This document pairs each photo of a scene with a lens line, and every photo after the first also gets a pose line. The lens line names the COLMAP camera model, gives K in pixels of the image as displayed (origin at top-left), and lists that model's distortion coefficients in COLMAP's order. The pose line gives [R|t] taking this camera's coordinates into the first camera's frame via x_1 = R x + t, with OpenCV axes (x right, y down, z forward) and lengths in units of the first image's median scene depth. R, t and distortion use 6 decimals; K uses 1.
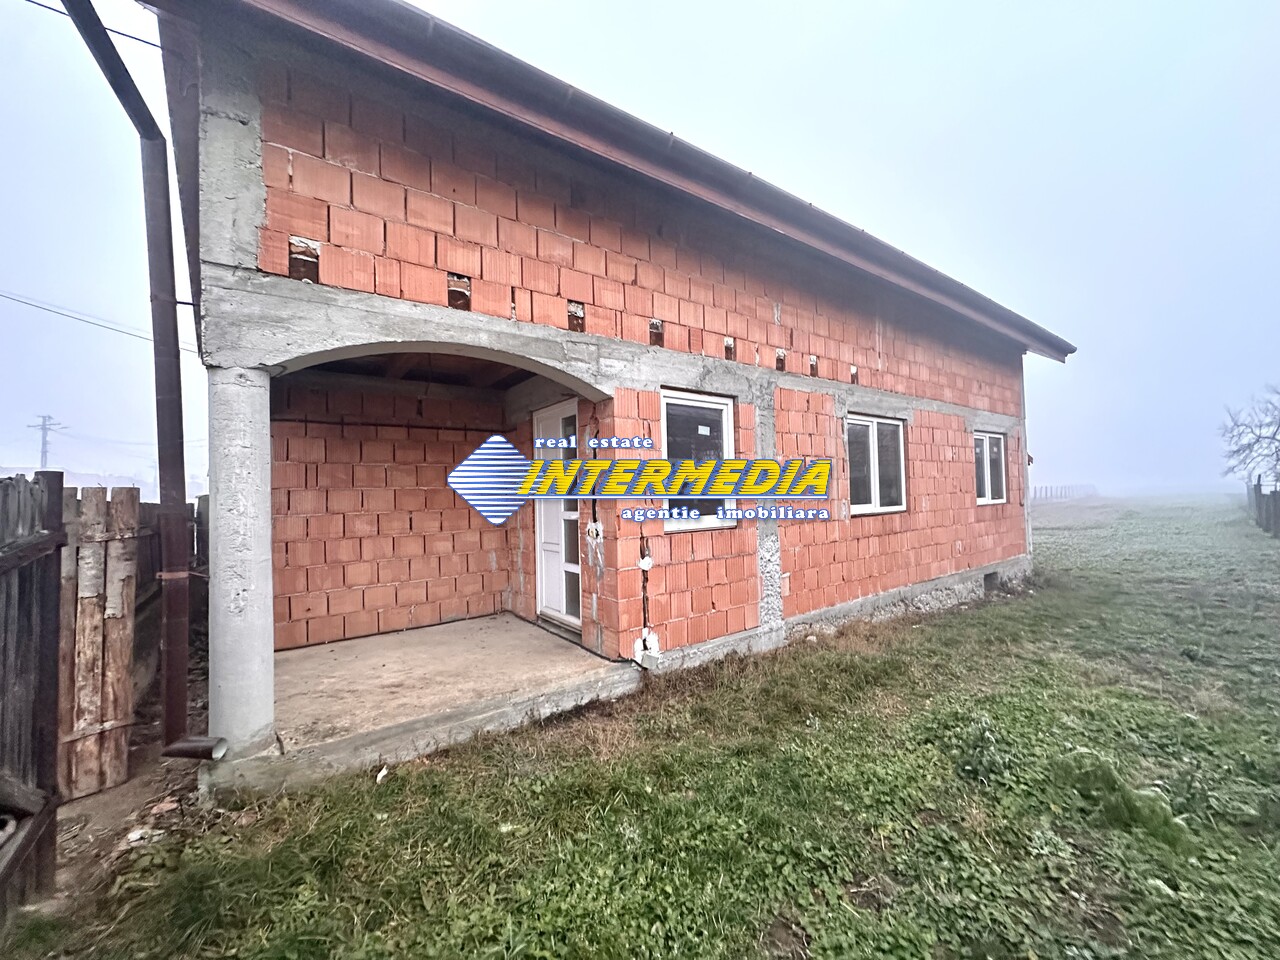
lens RADIAL K [[514.2, 0, 640.0], [0, 514.2, 480.0], [0, 0, 1]] dist [-0.000514, 0.000070]
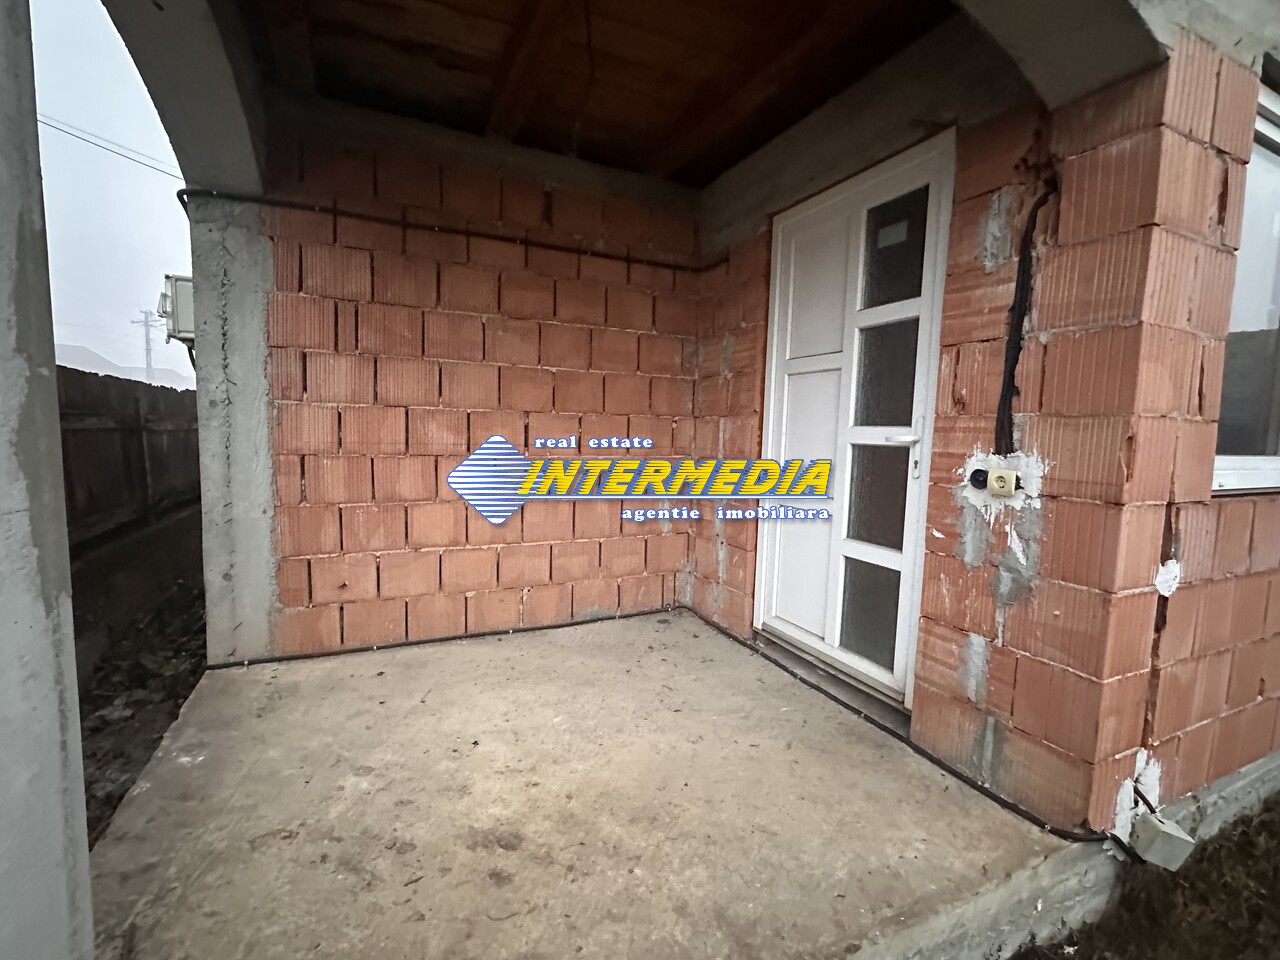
lens RADIAL K [[590.8, 0, 640.0], [0, 590.8, 480.0], [0, 0, 1]] dist [-0.000072, -0.000047]
pose [[0.980483, 0.070825, -0.183404, -0.243362], [-0.048948, 0.991423, 0.121180, 0.056664], [0.190413, -0.109837, 0.975540, 0.478919]]
